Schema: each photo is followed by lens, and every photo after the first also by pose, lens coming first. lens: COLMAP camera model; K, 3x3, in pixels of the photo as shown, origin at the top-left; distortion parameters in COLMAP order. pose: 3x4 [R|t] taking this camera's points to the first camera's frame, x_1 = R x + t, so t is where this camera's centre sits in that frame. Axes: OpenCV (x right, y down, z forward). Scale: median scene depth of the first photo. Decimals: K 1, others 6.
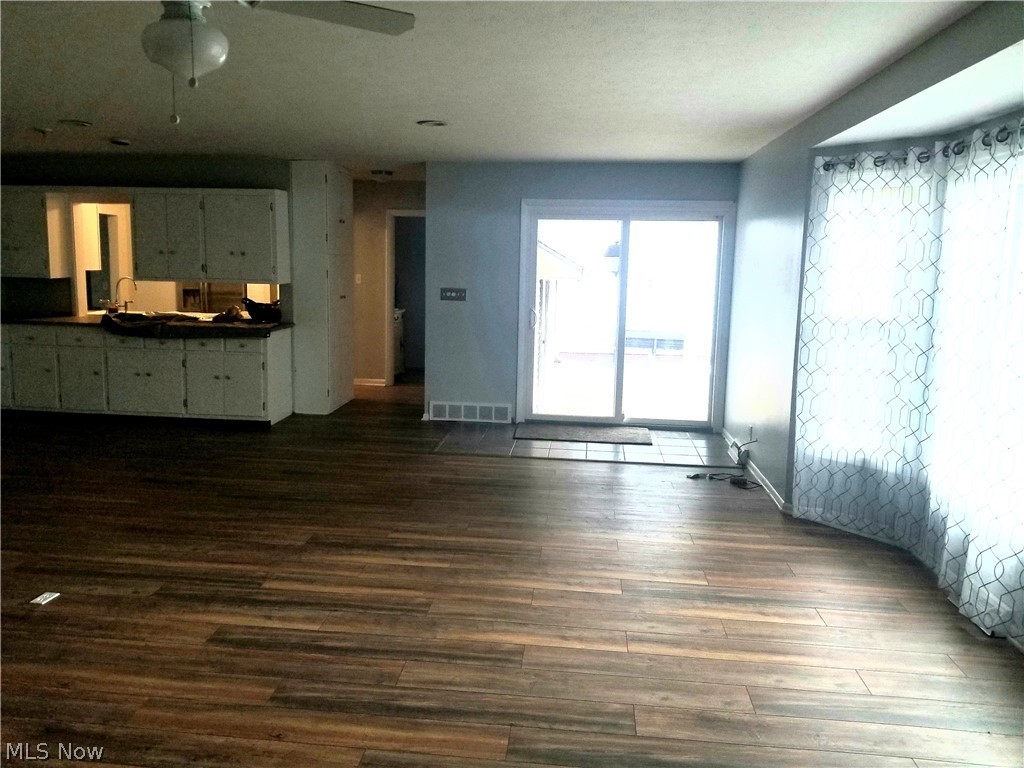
lens RADIAL K [[789.1, 0, 512.0], [0, 789.1, 384.0], [0, 0, 1]] dist [0.001896, 0.001009]
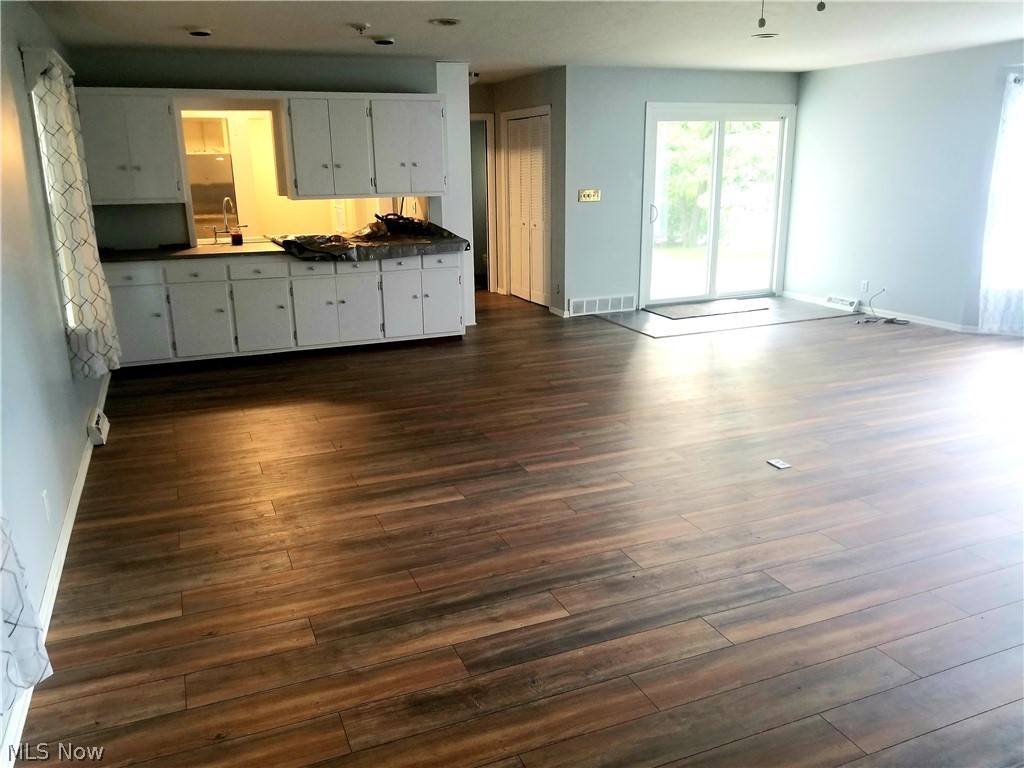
lens RADIAL K [[792.8, 0, 512.0], [0, 792.8, 384.0], [0, 0, 1]] dist [0.120004, -0.156666]
pose [[0.876211, -0.160915, 0.454269, -0.701588], [0.108478, 0.984273, 0.139423, -0.024835], [-0.469560, -0.072886, 0.879887, 0.067712]]
